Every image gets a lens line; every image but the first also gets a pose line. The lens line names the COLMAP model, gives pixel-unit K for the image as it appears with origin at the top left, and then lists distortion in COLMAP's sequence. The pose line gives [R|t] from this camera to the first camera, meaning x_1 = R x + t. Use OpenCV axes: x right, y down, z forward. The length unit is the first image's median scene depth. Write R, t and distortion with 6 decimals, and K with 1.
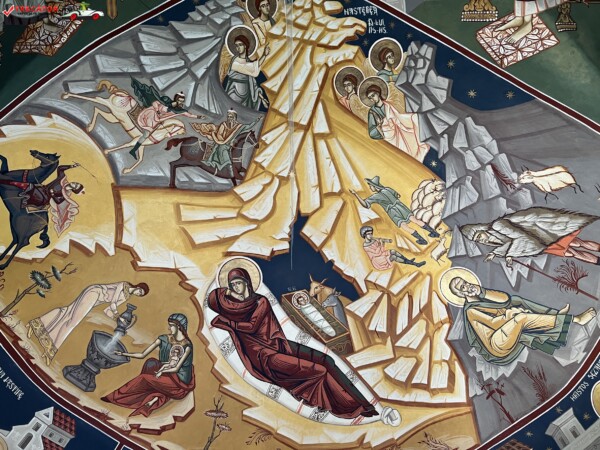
lens RADIAL K [[460.2, 0, 300.0], [0, 460.2, 225.0], [0, 0, 1]] dist [0.055725, -0.057858]
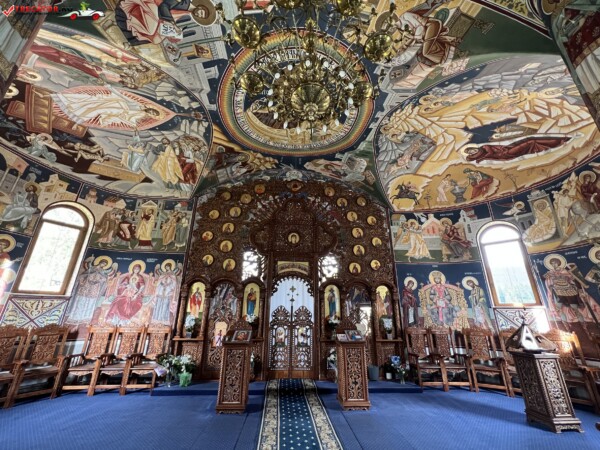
lens RADIAL K [[239.7, 0, 299.7], [0, 239.7, 225.8], [0, 0, 1]] dist [-0.001714, 0.000268]
pose [[0.124596, -0.407794, -0.904533, 0.907619], [0.916871, 0.395765, -0.052129, -0.594342], [0.379240, -0.822845, 0.423205, -0.360442]]
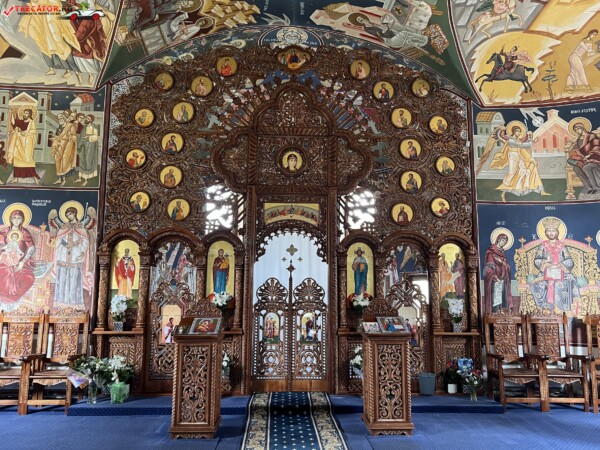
lens RADIAL K [[452.9, 0, 301.7], [0, 452.9, 224.1], [0, 0, 1]] dist [0.049545, -0.052921]
pose [[0.096820, -0.219600, -0.970774, 0.997582], [0.920601, 0.390489, 0.003483, -0.561868], [0.378311, -0.894033, 0.239971, -0.361761]]
